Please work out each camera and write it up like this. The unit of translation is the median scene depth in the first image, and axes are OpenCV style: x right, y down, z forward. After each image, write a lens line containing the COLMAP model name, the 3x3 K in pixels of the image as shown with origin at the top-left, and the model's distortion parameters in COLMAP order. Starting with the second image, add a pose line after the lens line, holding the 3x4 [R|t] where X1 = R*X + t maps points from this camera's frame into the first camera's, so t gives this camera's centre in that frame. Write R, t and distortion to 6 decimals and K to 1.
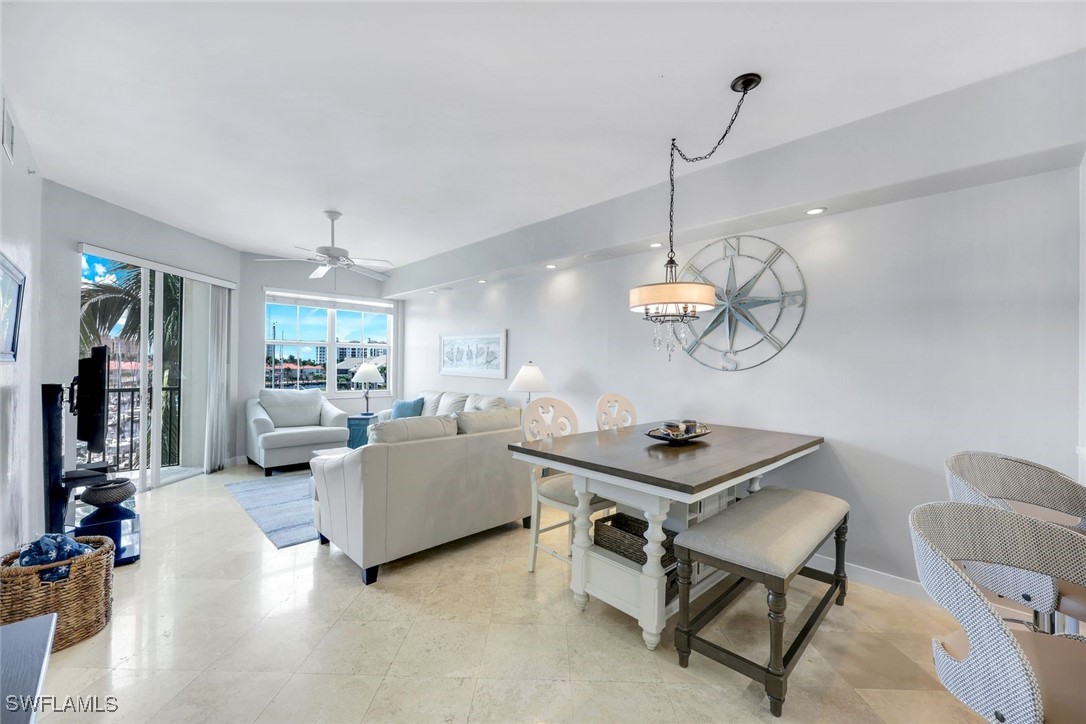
lens RADIAL K [[446.5, 0, 536.9], [0, 446.5, 361.8], [0, 0, 1]] dist [0.003303, -0.000462]
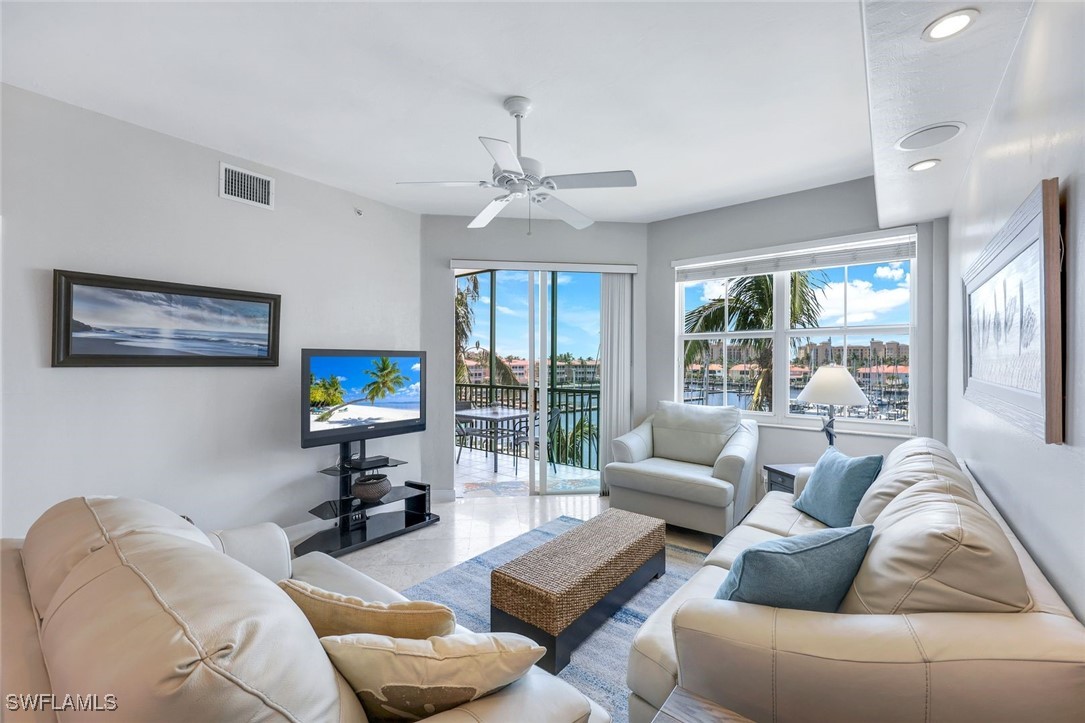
lens RADIAL K [[446.1, 0, 544.6], [0, 446.1, 364.8], [0, 0, 1]] dist [0.003303, -0.000462]
pose [[0.146866, -0.003238, -0.989151, 0.083967], [0.001979, 0.999994, -0.002979, 0.003636], [0.989154, -0.001520, 0.146872, 0.708816]]
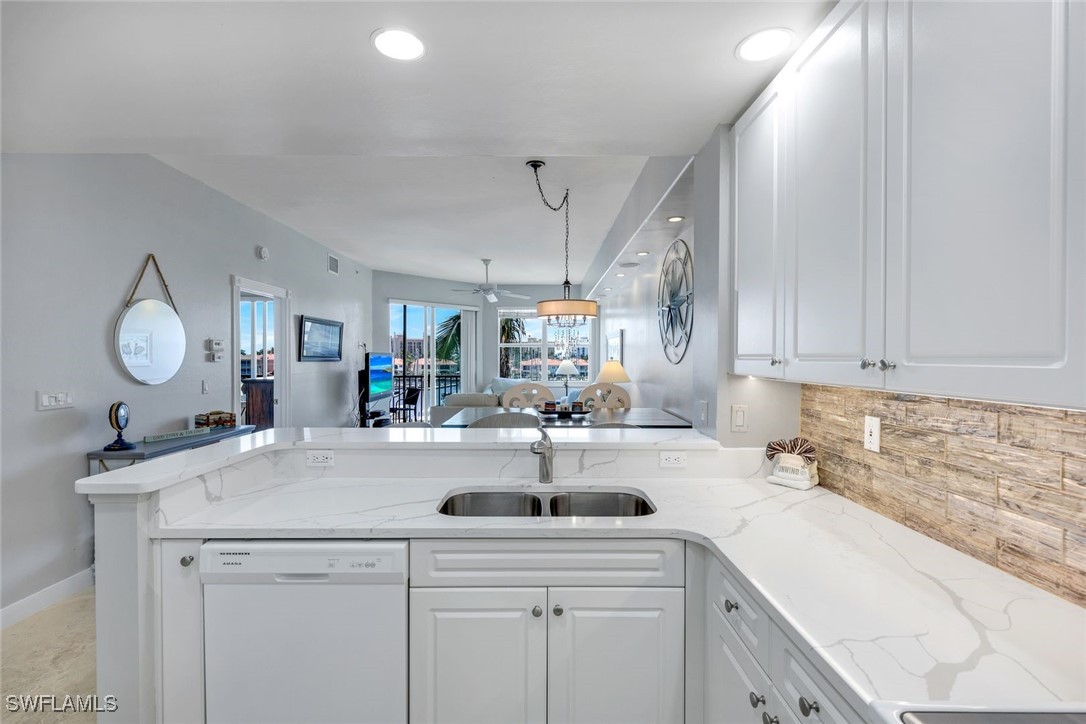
lens RADIAL K [[496.3, 0, 548.5], [0, 496.3, 361.0], [0, 0, 1]] dist [0.002557, 0.000214]
pose [[0.735196, -0.003651, -0.677845, 0.622044], [0.009041, 0.999949, 0.004420, 0.001586], [0.677794, -0.009378, 0.735192, -0.073182]]
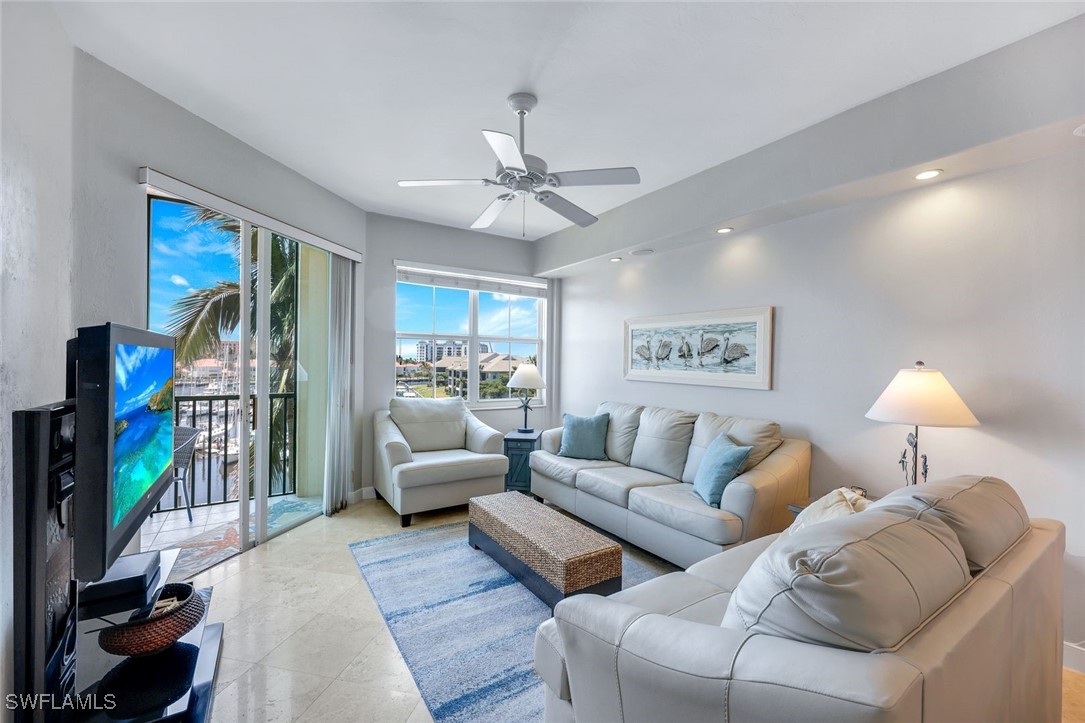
lens RADIAL K [[446.1, 0, 535.1], [0, 446.1, 364.1], [0, 0, 1]] dist [0.003303, -0.000462]
pose [[0.980614, 0.003058, -0.195924, -0.245573], [-0.001421, 0.999963, 0.008500, -0.001137], [0.195942, -0.008056, 0.980582, 0.331361]]
